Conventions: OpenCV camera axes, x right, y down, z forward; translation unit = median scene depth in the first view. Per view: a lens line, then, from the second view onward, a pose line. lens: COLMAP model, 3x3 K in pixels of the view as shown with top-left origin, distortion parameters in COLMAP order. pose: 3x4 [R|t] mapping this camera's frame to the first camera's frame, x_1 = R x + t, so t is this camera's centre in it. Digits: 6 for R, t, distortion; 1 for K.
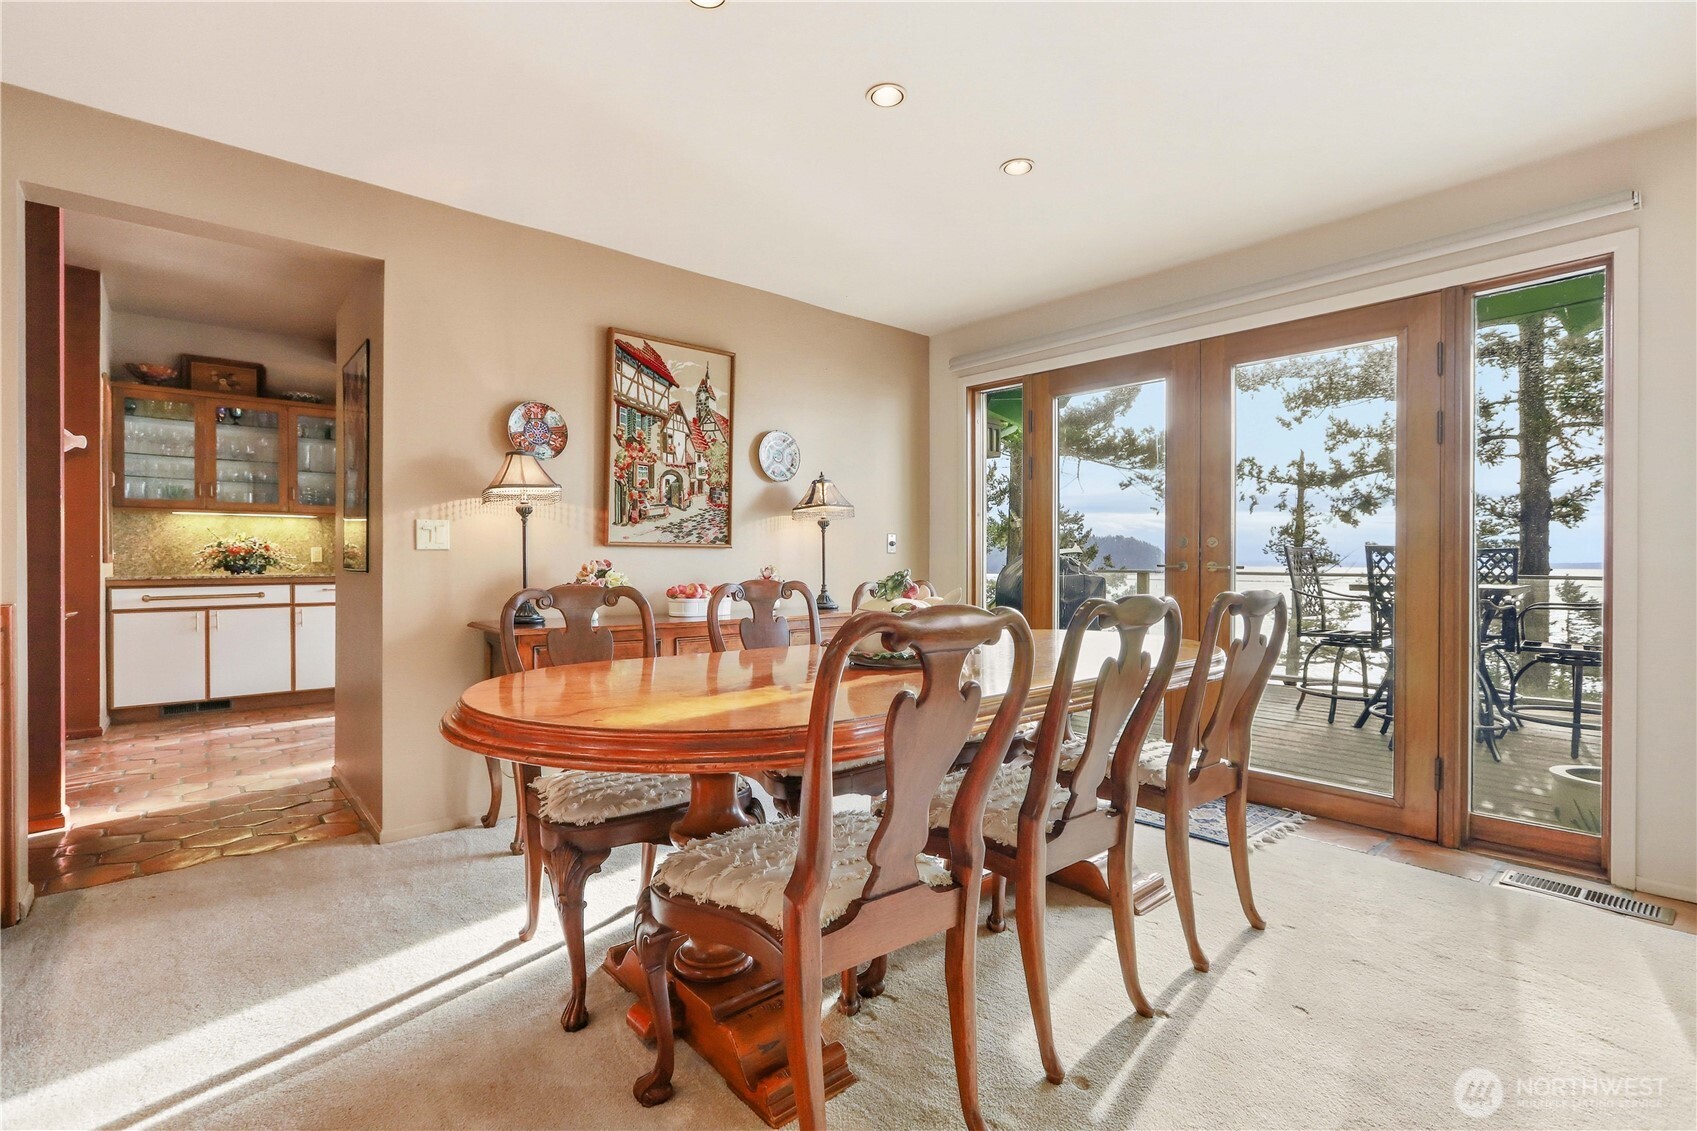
lens RADIAL K [[778.9, 0, 845.4], [0, 778.9, 566.4], [0, 0, 1]] dist [-0.021090, 0.008839]
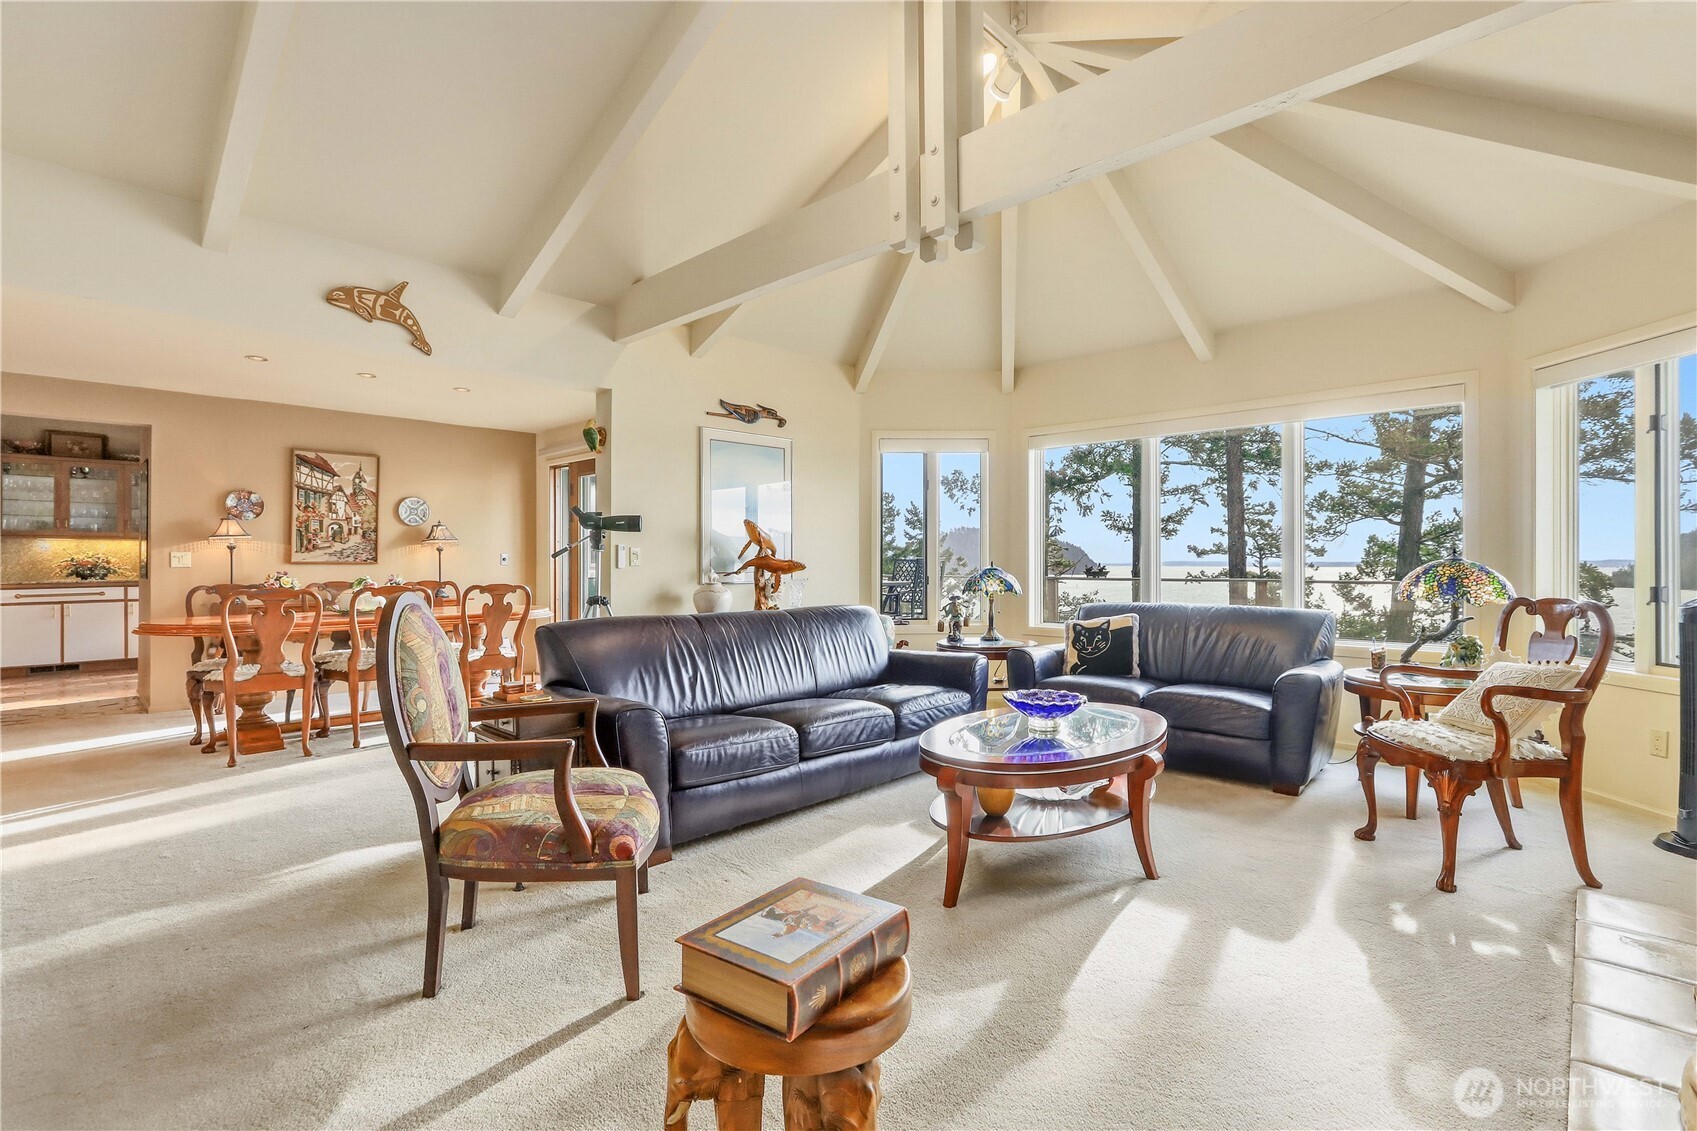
lens RADIAL K [[778.9, 0, 850.5], [0, 778.9, 559.2], [0, 0, 1]] dist [-0.021090, 0.008839]
pose [[0.995501, -0.003539, 0.094687, 0.786827], [0.004453, 0.999945, -0.009448, -0.013133], [-0.094648, 0.009827, 0.995462, -0.898167]]
